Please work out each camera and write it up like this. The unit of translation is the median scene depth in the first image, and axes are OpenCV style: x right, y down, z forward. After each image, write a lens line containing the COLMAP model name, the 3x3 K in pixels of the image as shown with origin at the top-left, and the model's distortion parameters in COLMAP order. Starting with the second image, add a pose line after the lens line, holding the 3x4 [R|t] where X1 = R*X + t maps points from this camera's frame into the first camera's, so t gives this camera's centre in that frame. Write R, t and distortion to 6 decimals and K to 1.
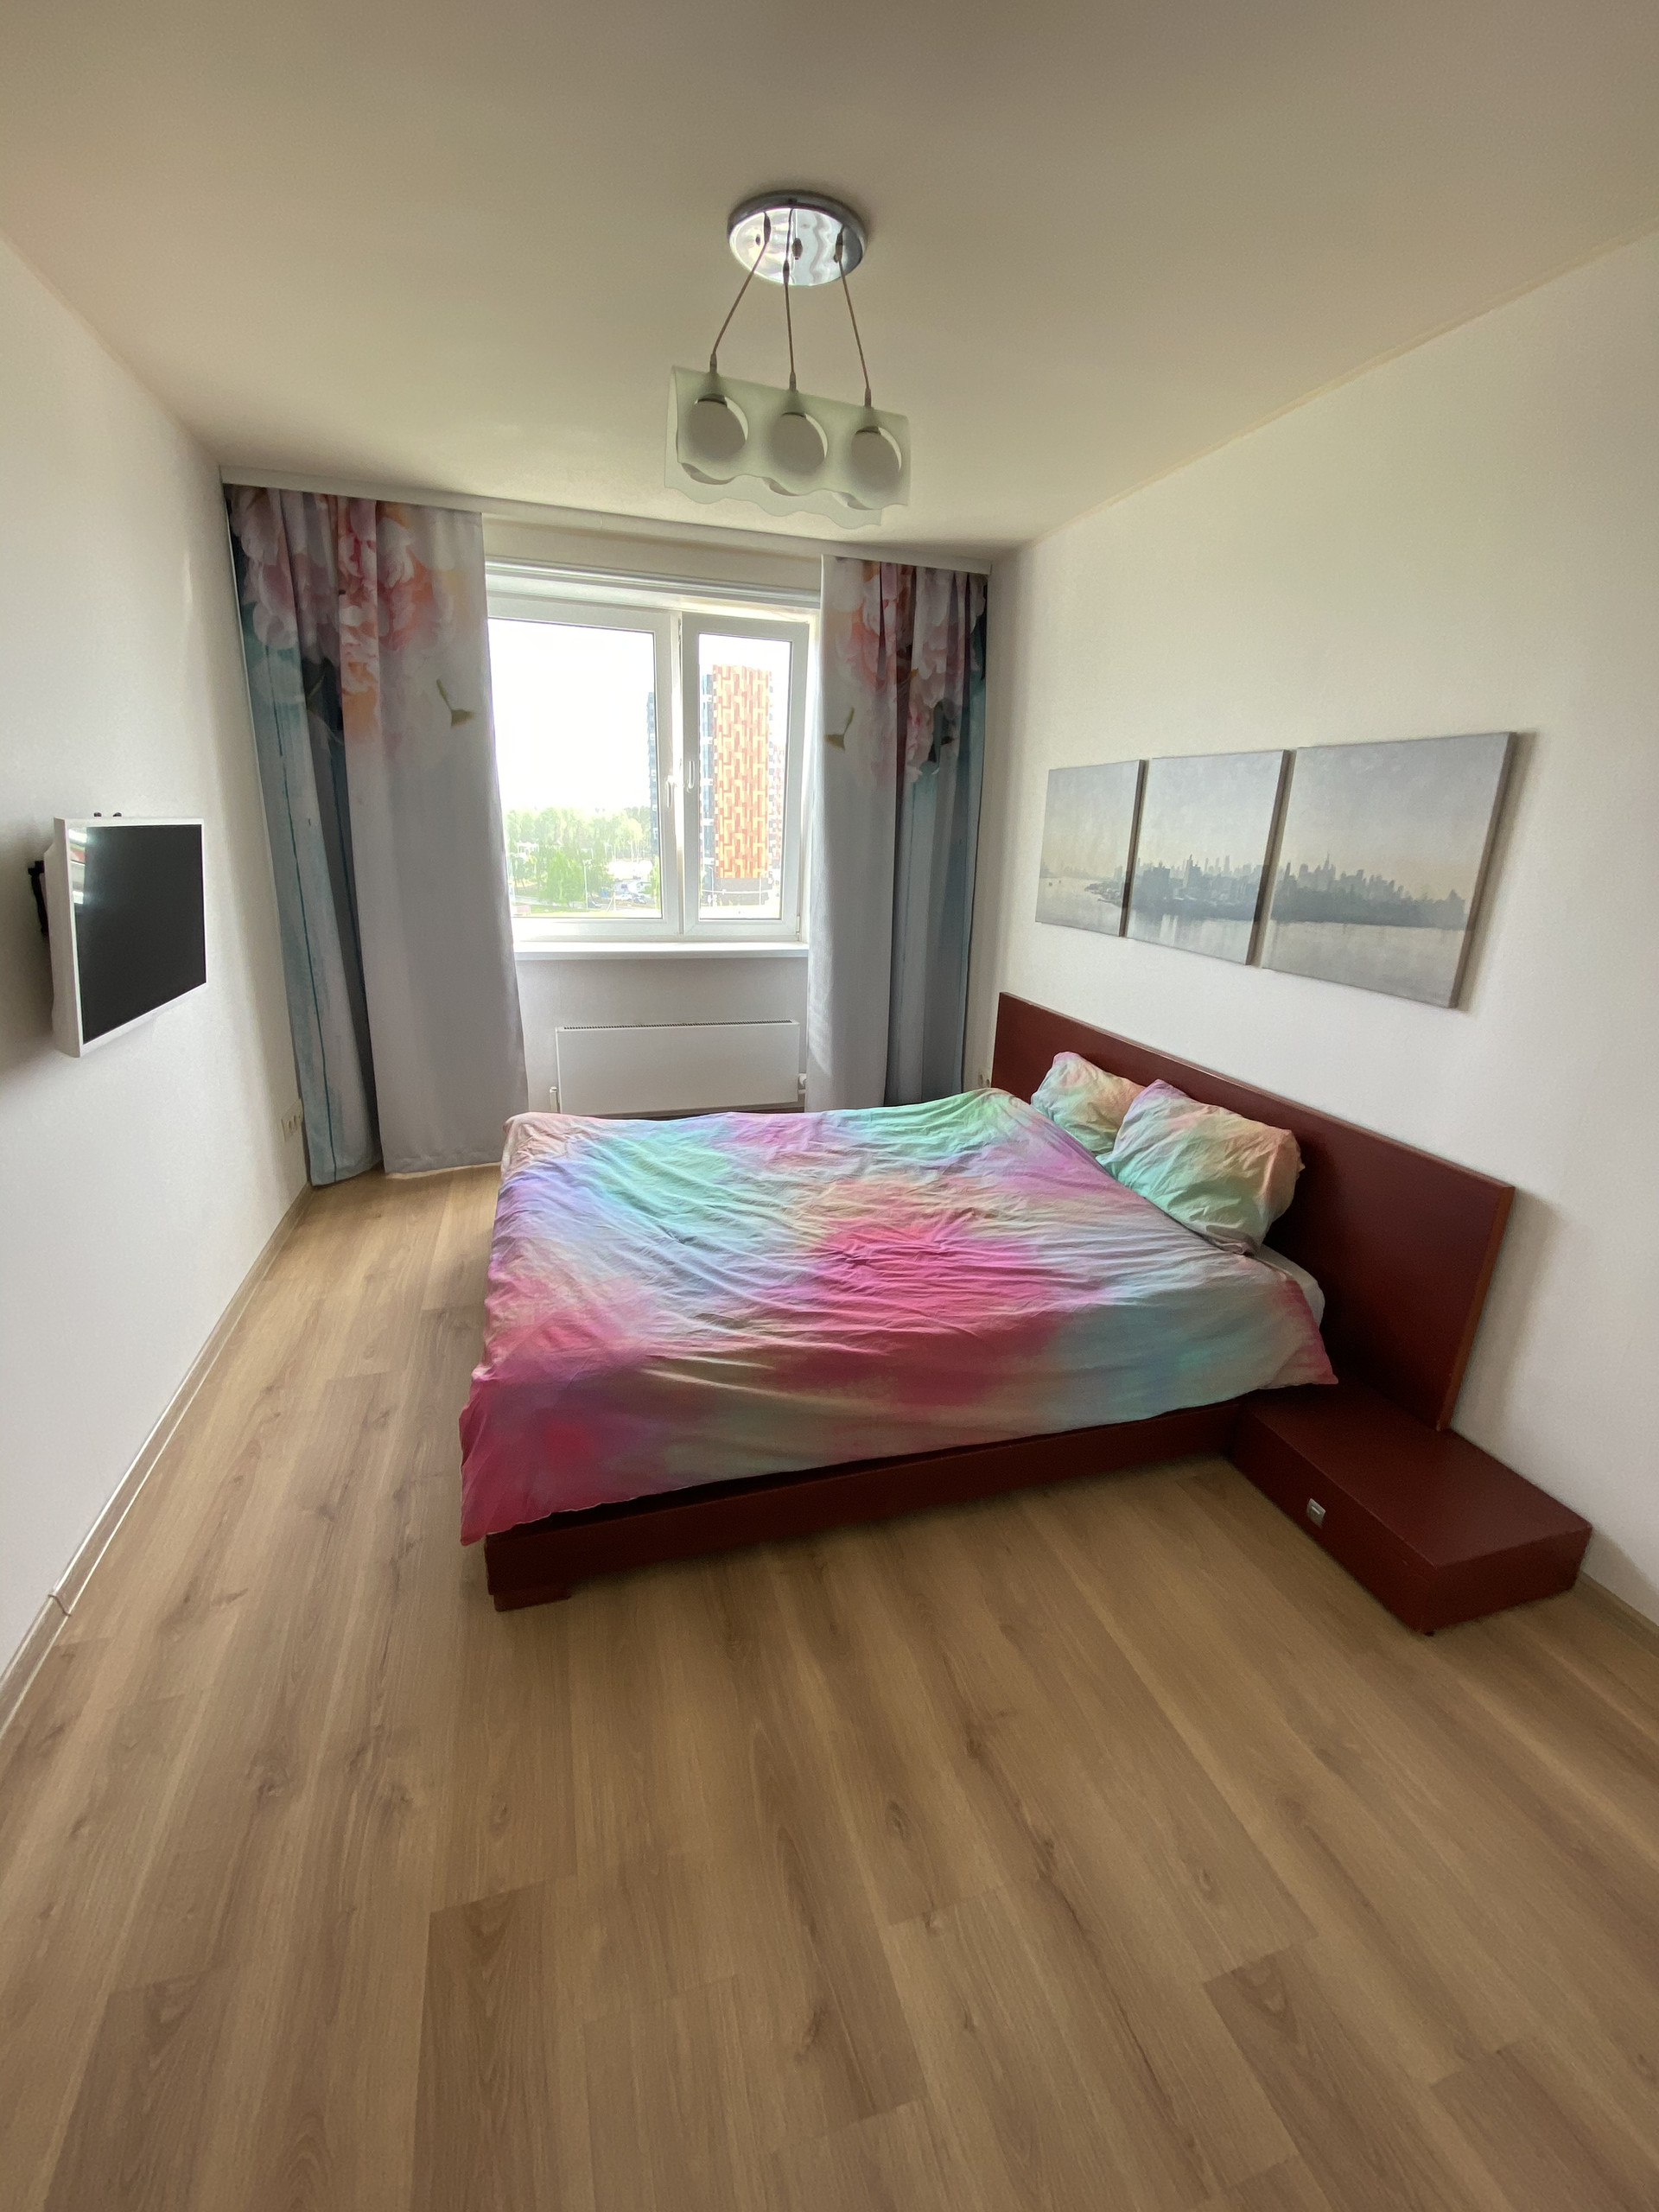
lens RADIAL K [[928.3, 0, 831.3], [0, 928.3, 1111.7], [0, 0, 1]] dist [-0.001274, -0.000002]
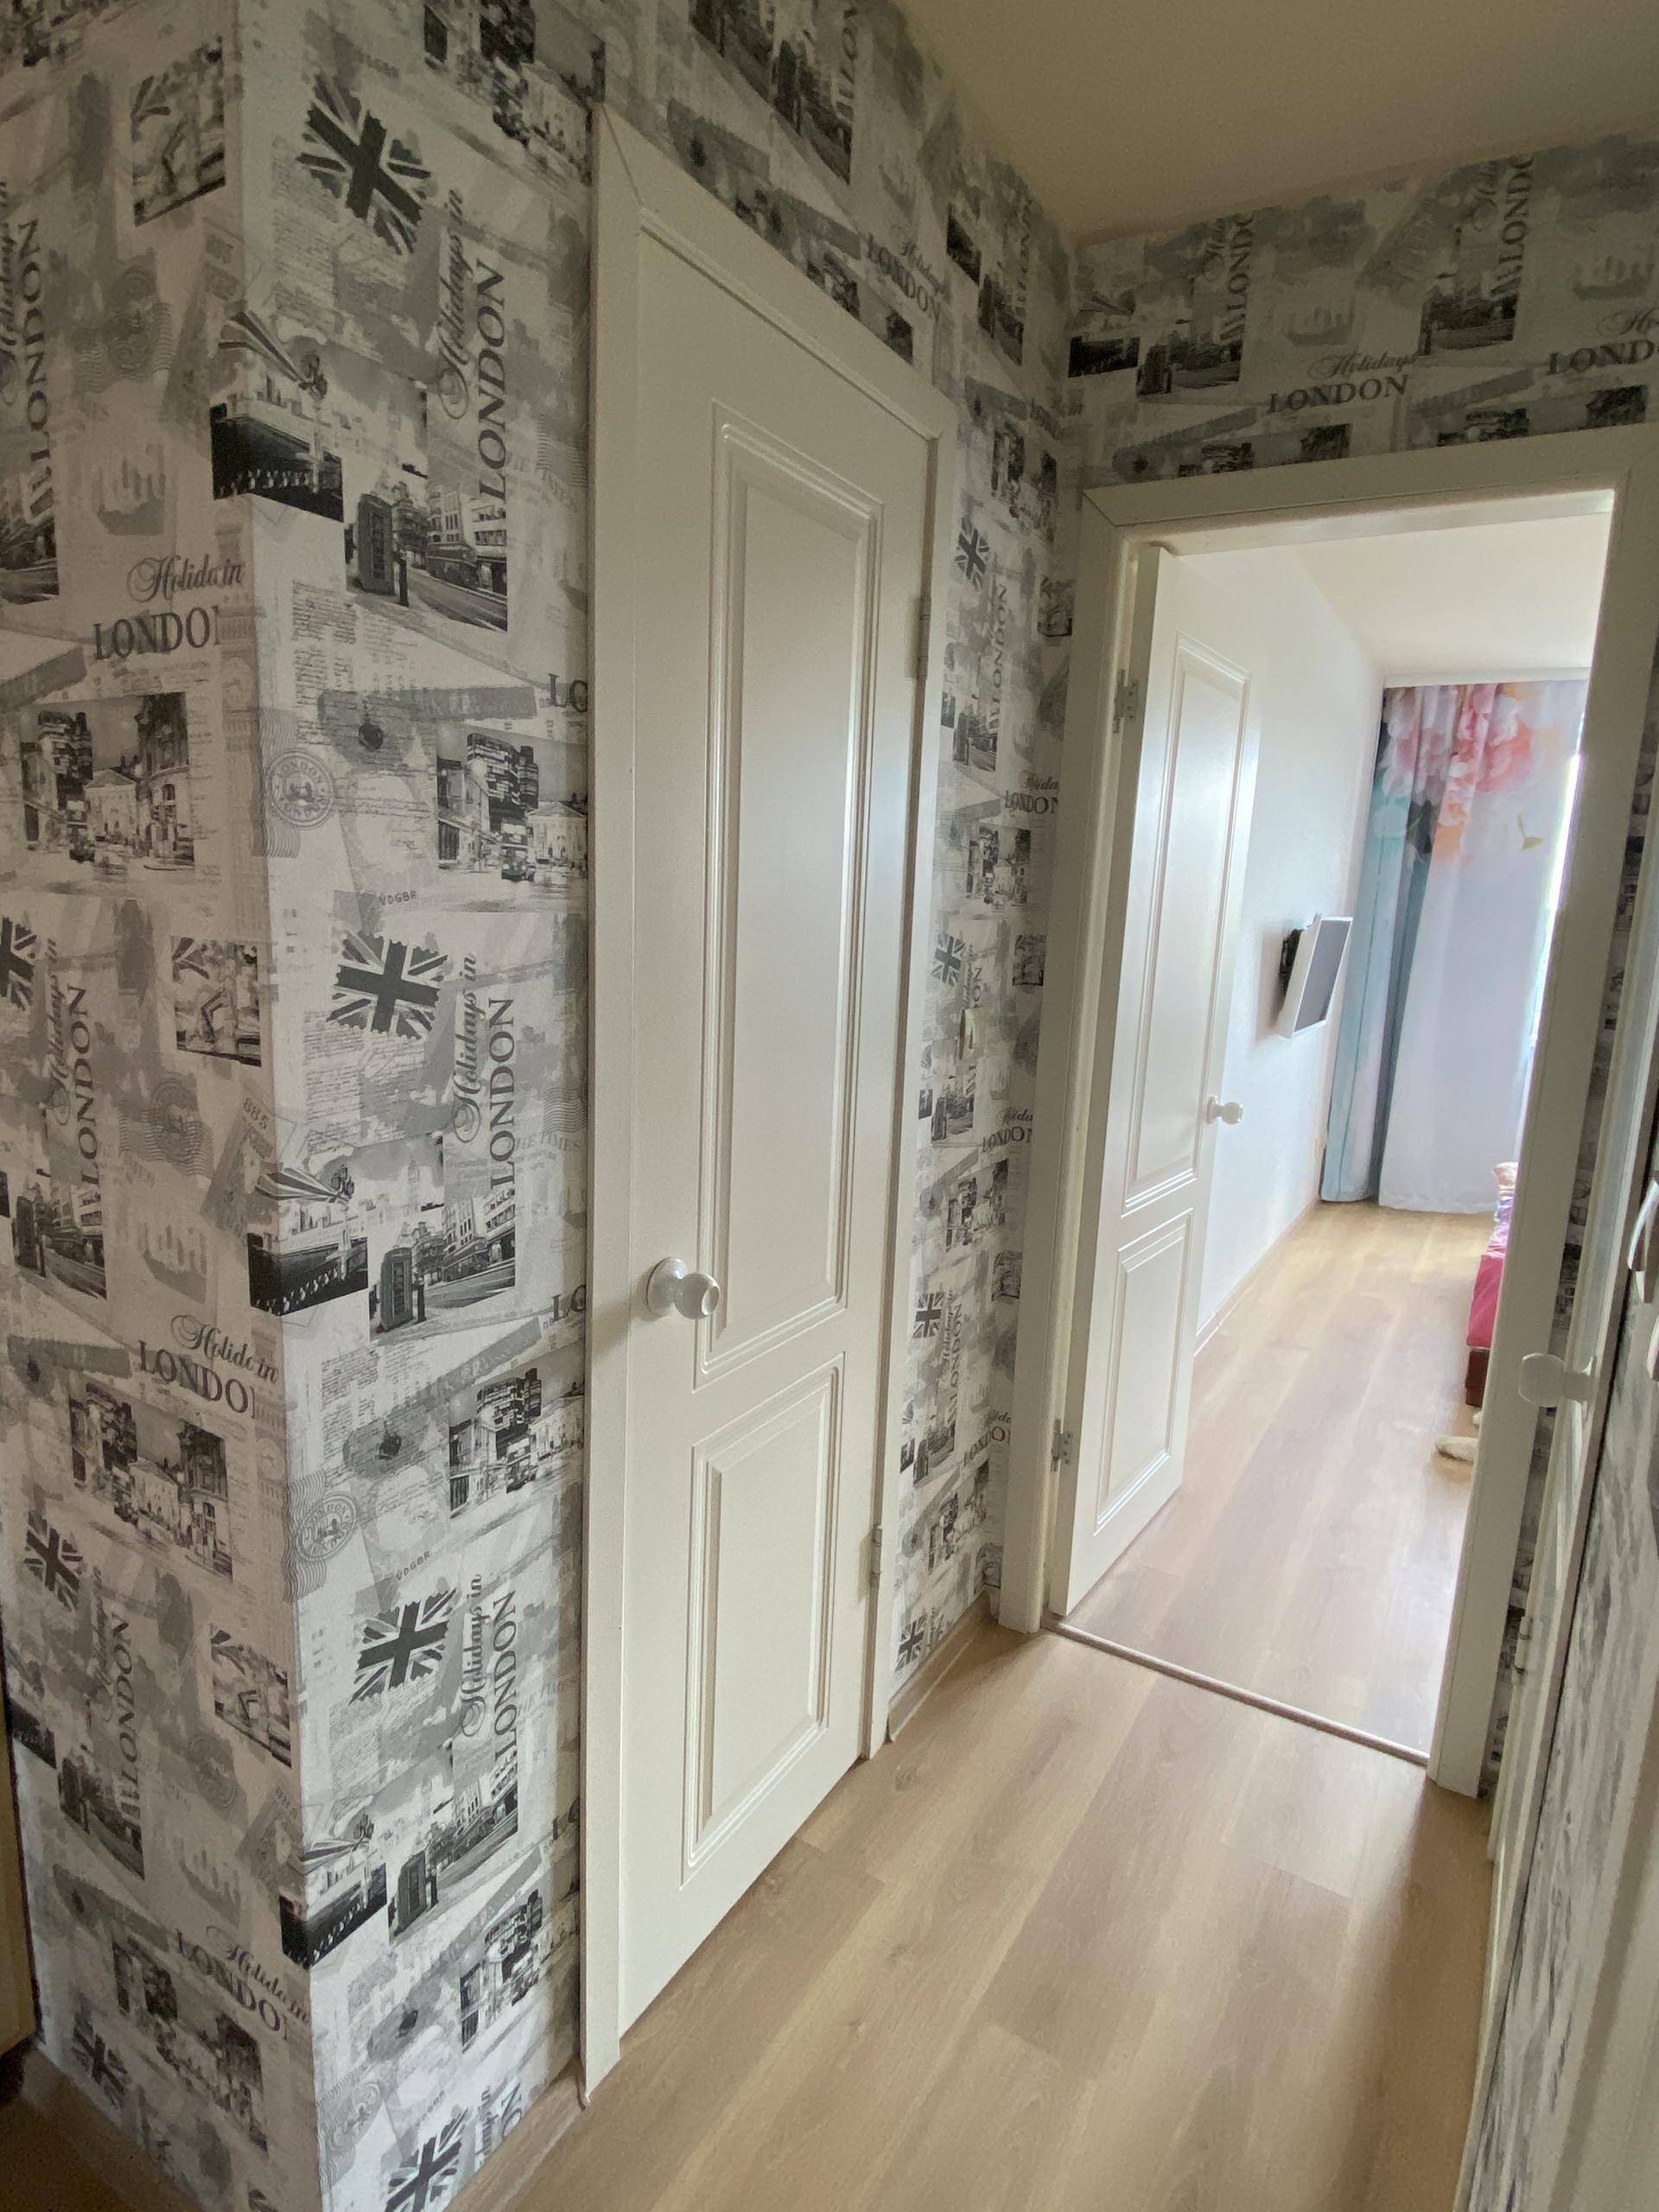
lens RADIAL K [[1191.9, 0, 833.4], [0, 1191.9, 1116.6], [0, 0, 1]] dist [0.002876, -0.000592]
pose [[0.665410, 0.135046, -0.734161, 0.197303], [-0.235875, 0.971147, -0.035148, 0.206567], [0.708232, 0.196559, 0.678065, -0.667879]]
